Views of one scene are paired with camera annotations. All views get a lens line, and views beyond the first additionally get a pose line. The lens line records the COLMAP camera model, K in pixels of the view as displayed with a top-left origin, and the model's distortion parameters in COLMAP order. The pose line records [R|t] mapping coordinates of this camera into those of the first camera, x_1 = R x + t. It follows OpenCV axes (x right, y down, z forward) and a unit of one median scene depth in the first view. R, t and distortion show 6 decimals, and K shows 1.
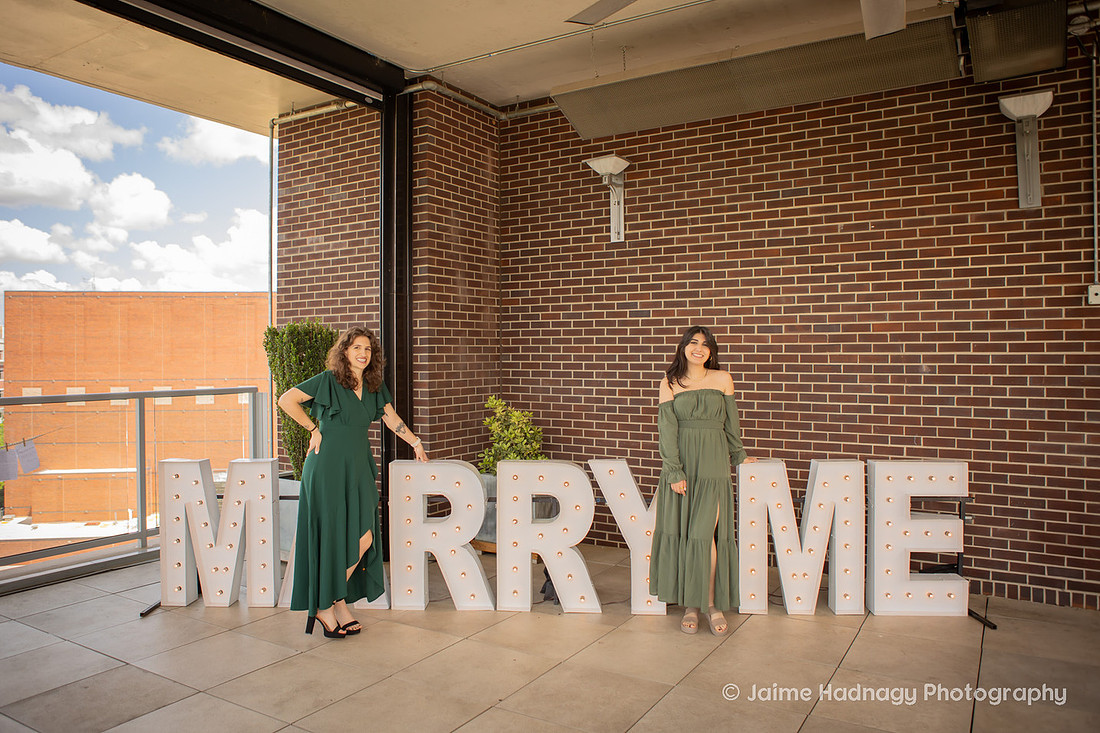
lens RADIAL K [[800.1, 0, 537.2], [0, 800.1, 344.5], [0, 0, 1]] dist [-0.066211, 0.033967]
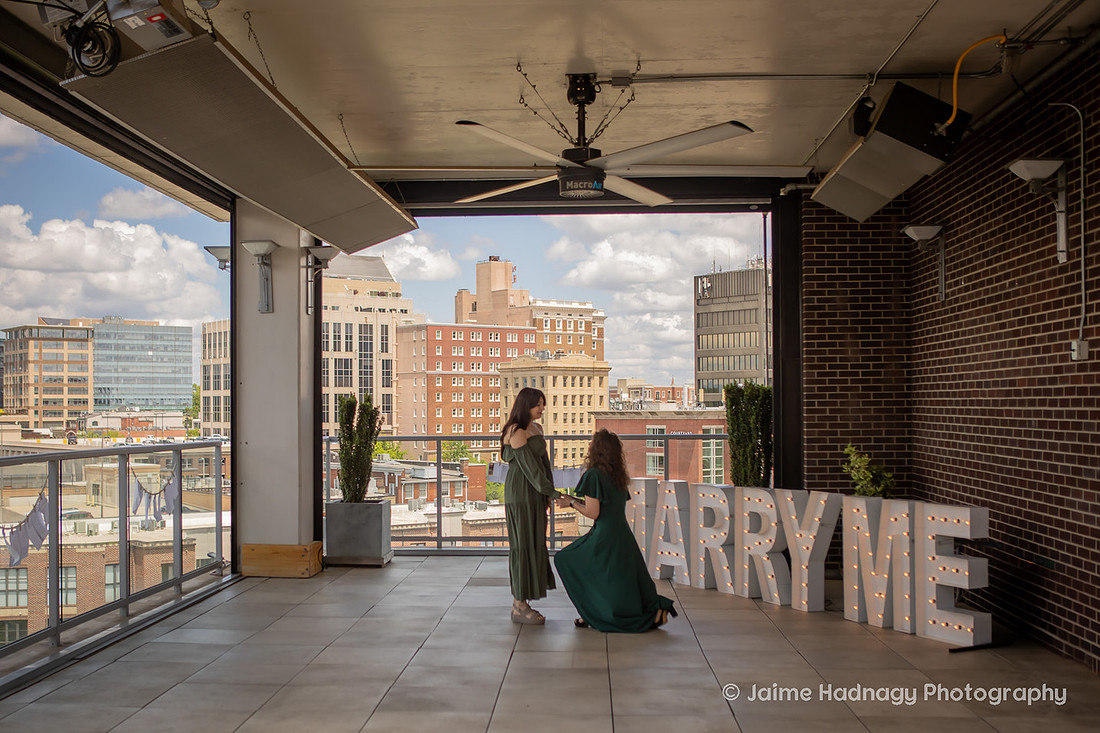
lens RADIAL K [[1304.8, 0, 505.3], [0, 1304.8, 389.8], [0, 0, 1]] dist [-0.047715, 0.000000]
pose [[0.472704, -0.010869, -0.881154, 1.445243], [0.015059, 0.999878, -0.004255, -0.013849], [0.881092, -0.011258, 0.472810, -0.341915]]
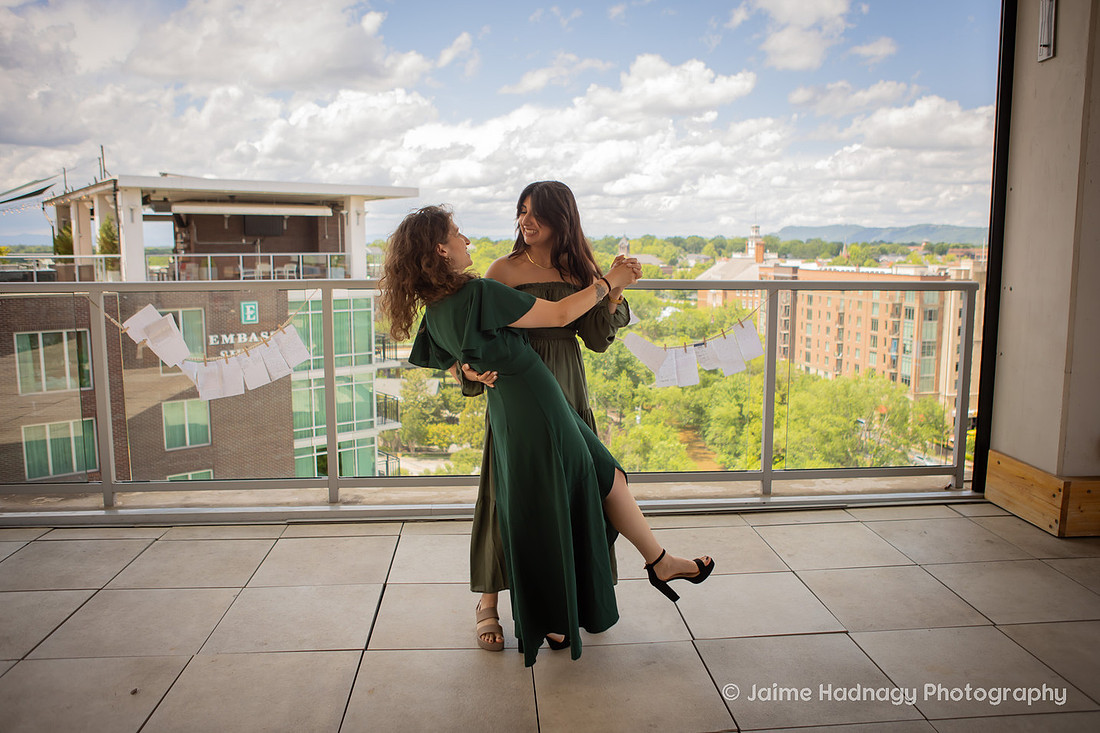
lens RADIAL K [[839.4, 0, 567.9], [0, 839.4, 357.2], [0, 0, 1]] dist [-0.089640, 0.062810]
pose [[-0.793267, 0.080224, -0.603566, 0.260361], [0.006816, 0.992390, 0.122947, 0.020953], [0.608836, 0.093416, -0.787777, 0.631447]]
